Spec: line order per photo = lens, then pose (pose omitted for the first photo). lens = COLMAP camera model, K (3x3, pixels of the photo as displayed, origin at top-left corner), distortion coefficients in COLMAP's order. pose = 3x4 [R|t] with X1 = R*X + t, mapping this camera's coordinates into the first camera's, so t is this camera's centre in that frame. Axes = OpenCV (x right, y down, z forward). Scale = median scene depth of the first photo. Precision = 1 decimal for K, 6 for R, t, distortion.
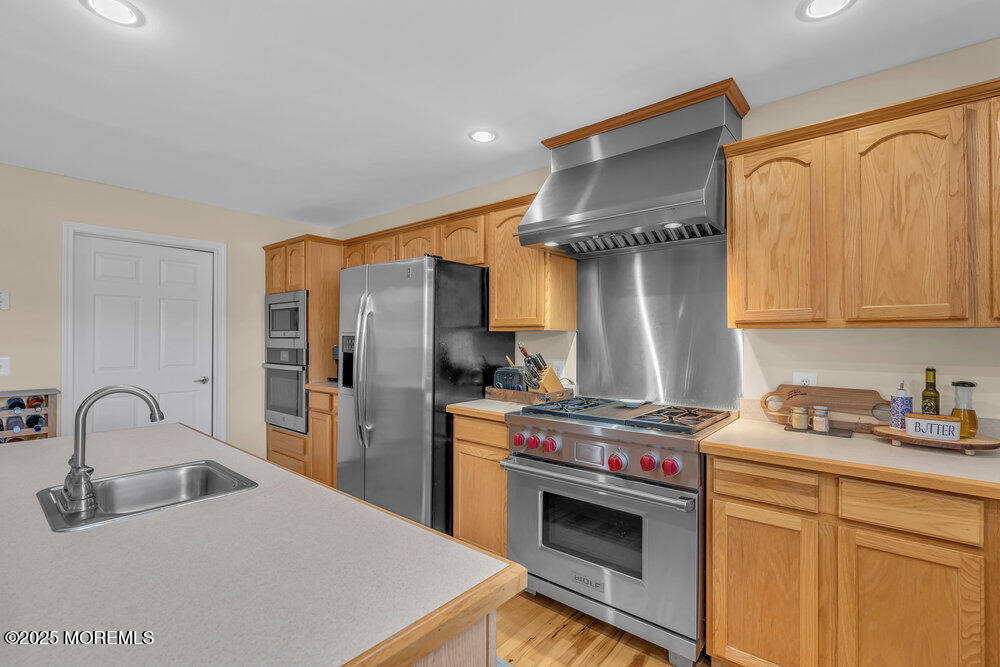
lens RADIAL K [[448.6, 0, 491.7], [0, 448.6, 330.6], [0, 0, 1]] dist [-0.005237, 0.001066]
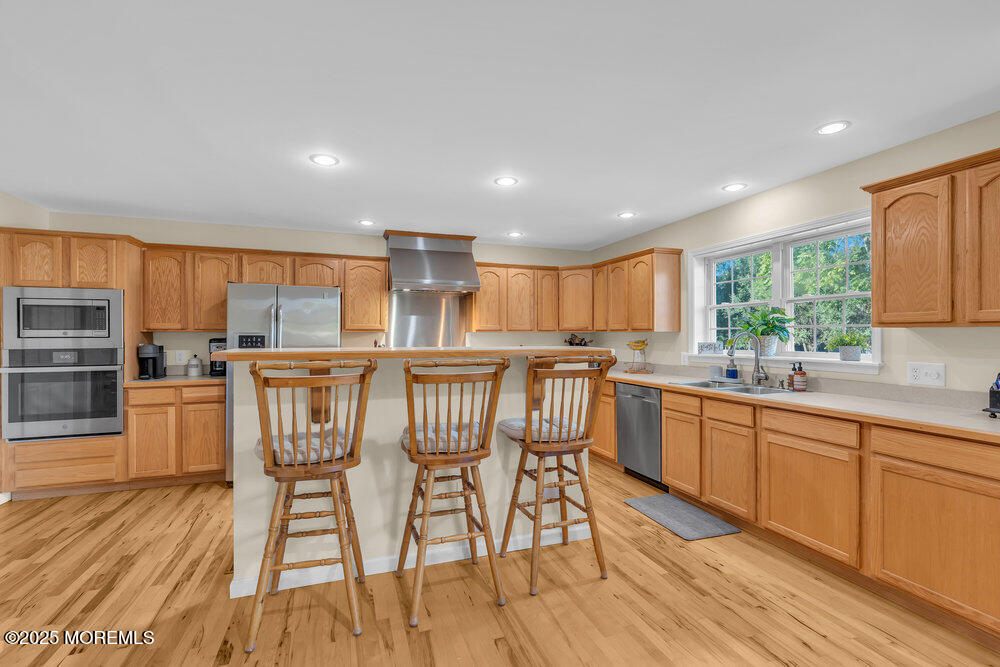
lens RADIAL K [[448.6, 0, 505.4], [0, 448.6, 335.3], [0, 0, 1]] dist [-0.005237, 0.001066]
pose [[0.491794, -0.000119, 0.870712, -1.624905], [-0.006175, 0.999974, 0.003624, 0.003963], [-0.870690, -0.007159, 0.491780, -0.428899]]
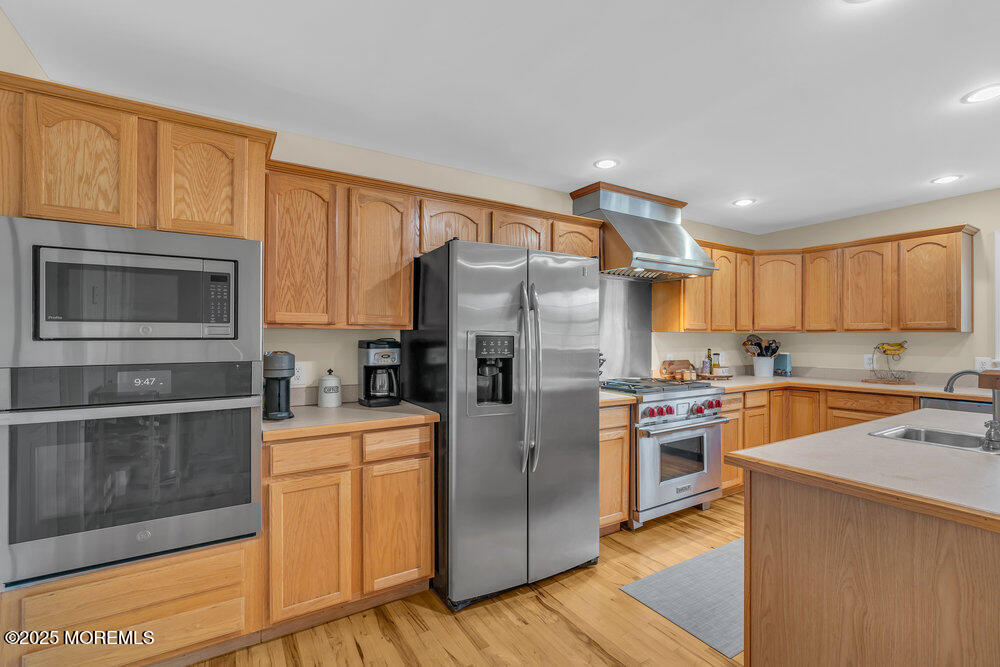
lens RADIAL K [[448.6, 0, 503.2], [0, 448.6, 336.3], [0, 0, 1]] dist [-0.005237, 0.001066]
pose [[0.300577, 0.002434, 0.953755, -1.512259], [-0.008452, 0.999964, 0.000111, 0.019556], [-0.953720, -0.008095, 0.300587, 1.137794]]
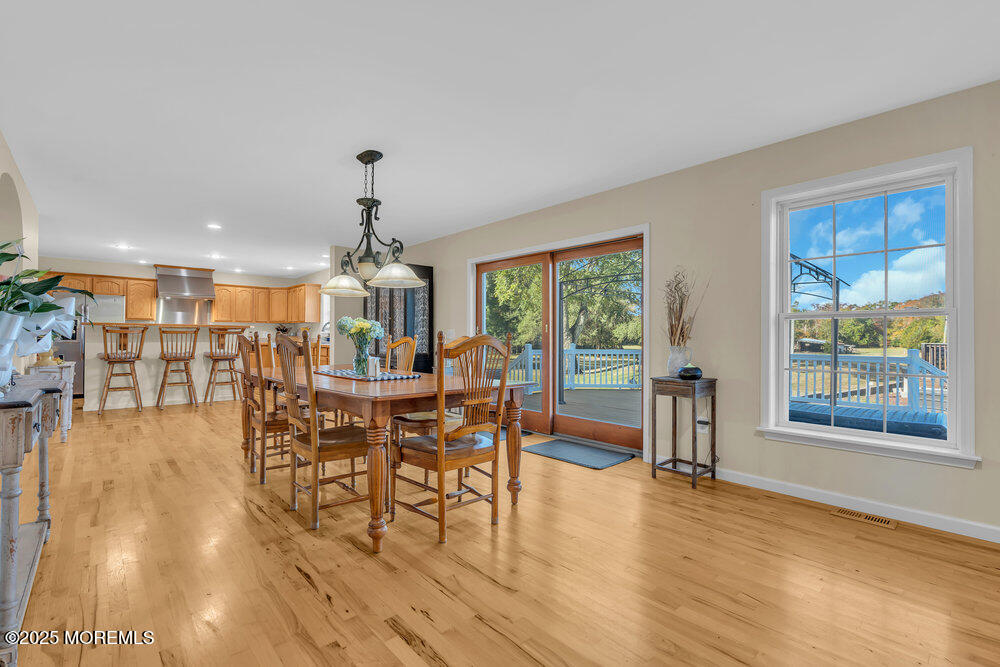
lens RADIAL K [[448.6, 0, 498.9], [0, 448.6, 335.3], [0, 0, 1]] dist [-0.005237, 0.001066]
pose [[0.130200, 0.005946, 0.991470, -3.722100], [-0.012014, 0.999918, -0.004419, 0.122835], [-0.991415, -0.011336, 0.130261, -2.574149]]
